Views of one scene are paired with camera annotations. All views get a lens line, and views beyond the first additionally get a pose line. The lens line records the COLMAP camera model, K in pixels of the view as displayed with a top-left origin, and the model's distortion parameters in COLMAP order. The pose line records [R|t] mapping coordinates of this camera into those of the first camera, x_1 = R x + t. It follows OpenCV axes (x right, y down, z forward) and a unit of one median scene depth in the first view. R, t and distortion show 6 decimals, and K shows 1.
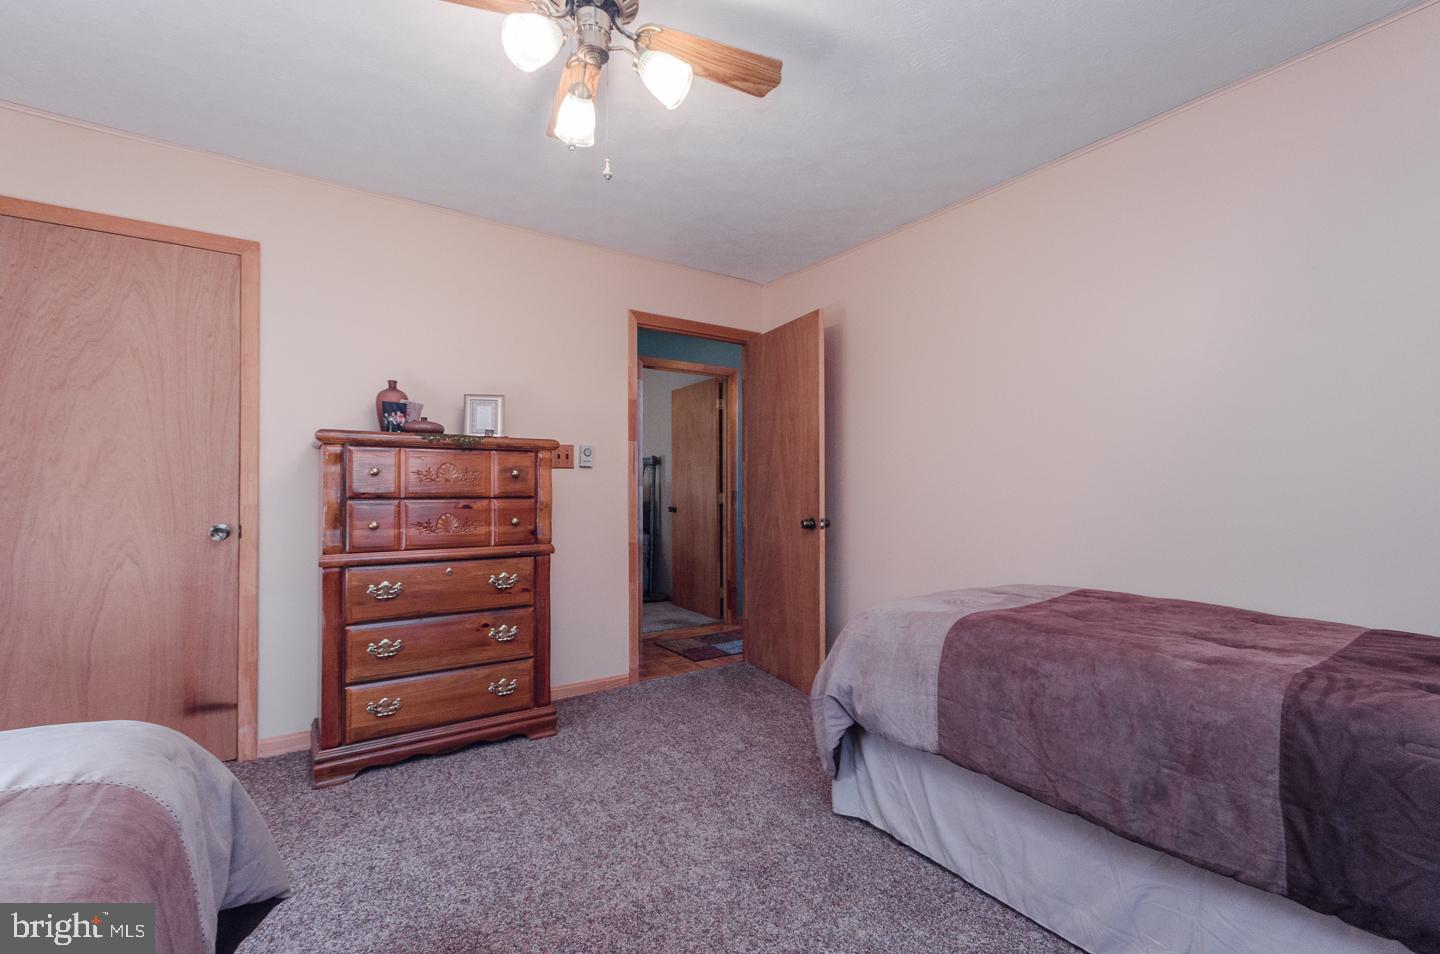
lens RADIAL K [[630.6, 0, 737.6], [0, 630.6, 479.7], [0, 0, 1]] dist [0.001551, 0.000222]
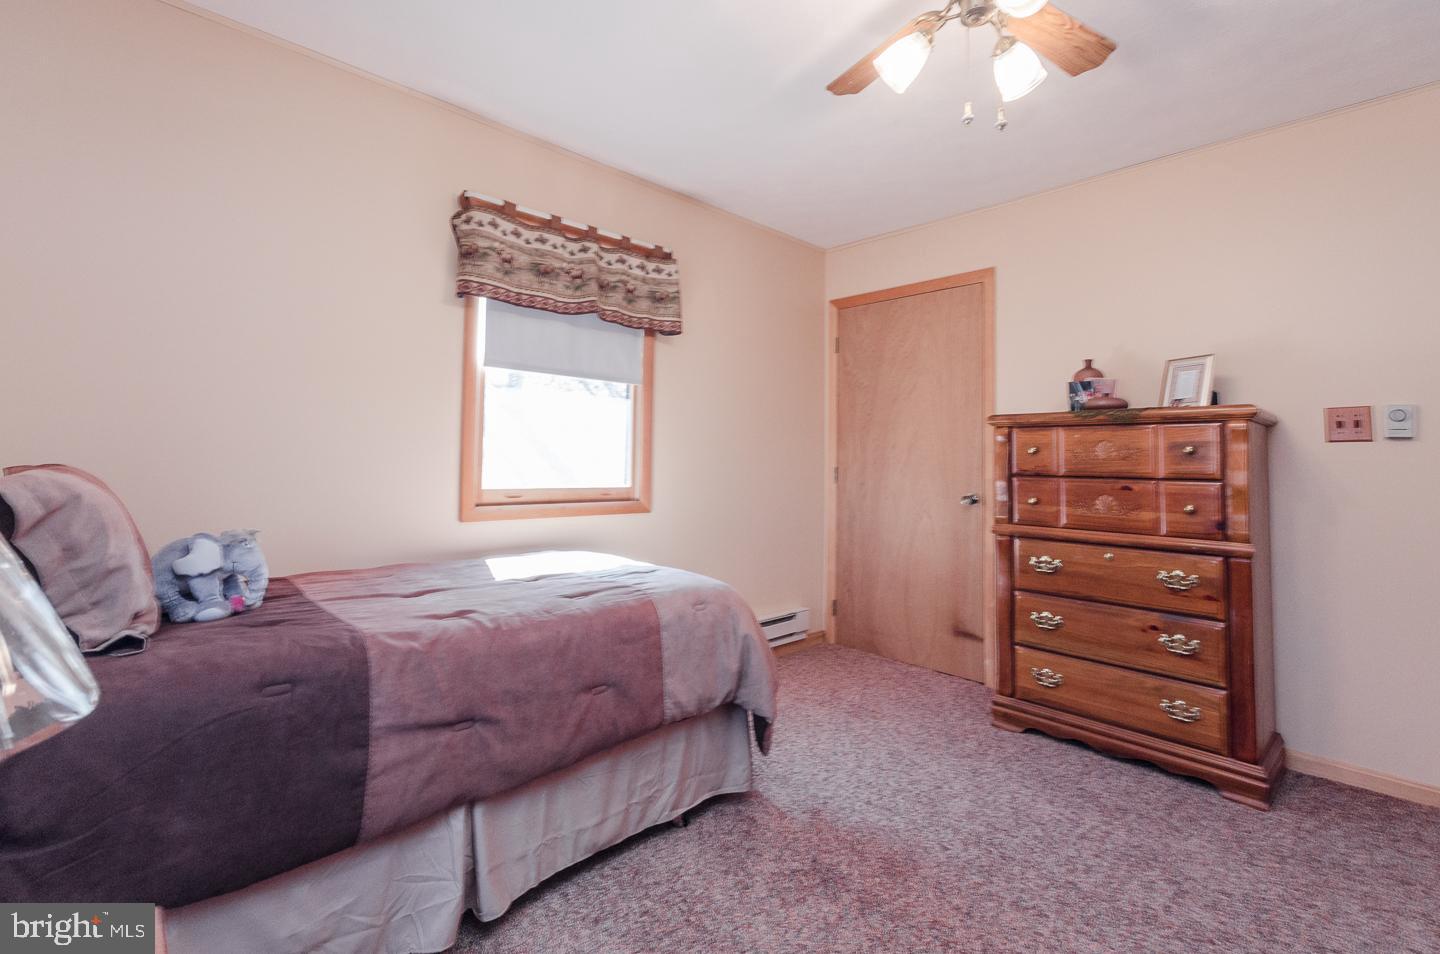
lens RADIAL K [[630.6, 0, 697.0], [0, 630.6, 423.4], [0, 0, 1]] dist [0.001551, 0.000222]
pose [[0.136300, -0.058484, -0.988940, 0.381583], [-0.000184, 0.998254, -0.059060, 0.003829], [0.990668, 0.008232, 0.136052, 0.263602]]
